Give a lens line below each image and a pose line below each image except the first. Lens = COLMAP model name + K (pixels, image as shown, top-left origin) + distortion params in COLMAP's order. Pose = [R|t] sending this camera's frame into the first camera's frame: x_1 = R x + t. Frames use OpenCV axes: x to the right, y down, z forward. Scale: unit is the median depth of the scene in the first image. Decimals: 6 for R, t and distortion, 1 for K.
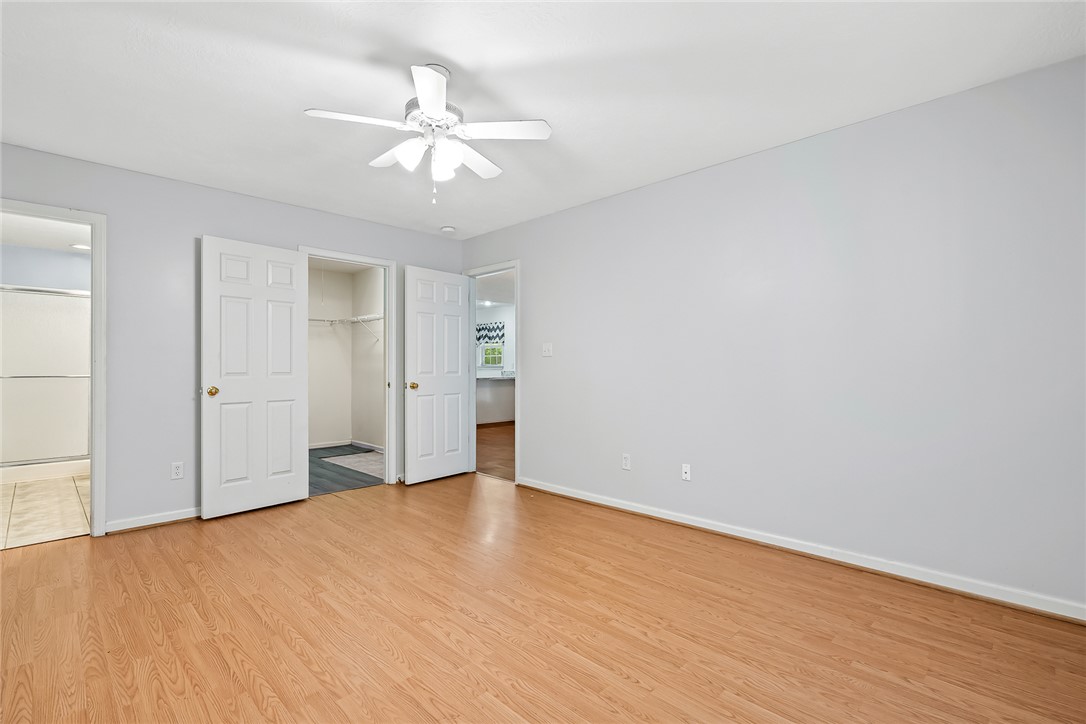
lens RADIAL K [[491.0, 0, 550.2], [0, 491.0, 364.8], [0, 0, 1]] dist [-0.008033, 0.002339]
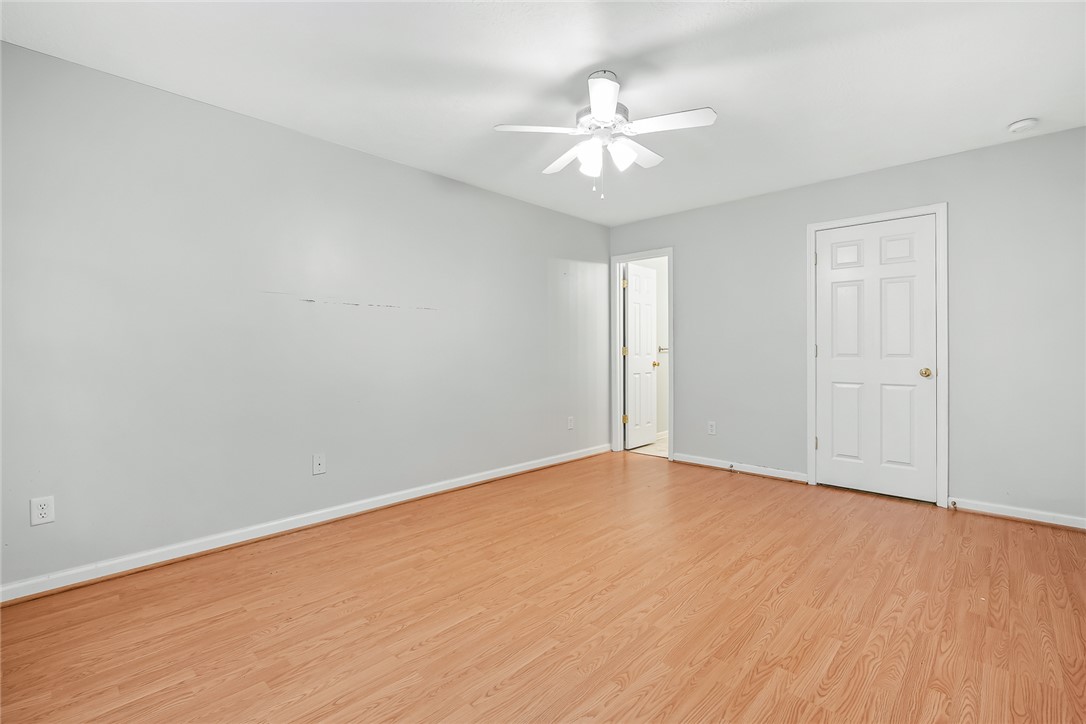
lens RADIAL K [[491.0, 0, 550.2], [0, 491.0, 353.5], [0, 0, 1]] dist [-0.008033, 0.002339]
pose [[0.037998, 0.010107, -0.999227, 0.751680], [0.004944, 0.999935, 0.010302, 0.004965], [0.999266, -0.005332, 0.037946, 0.754789]]
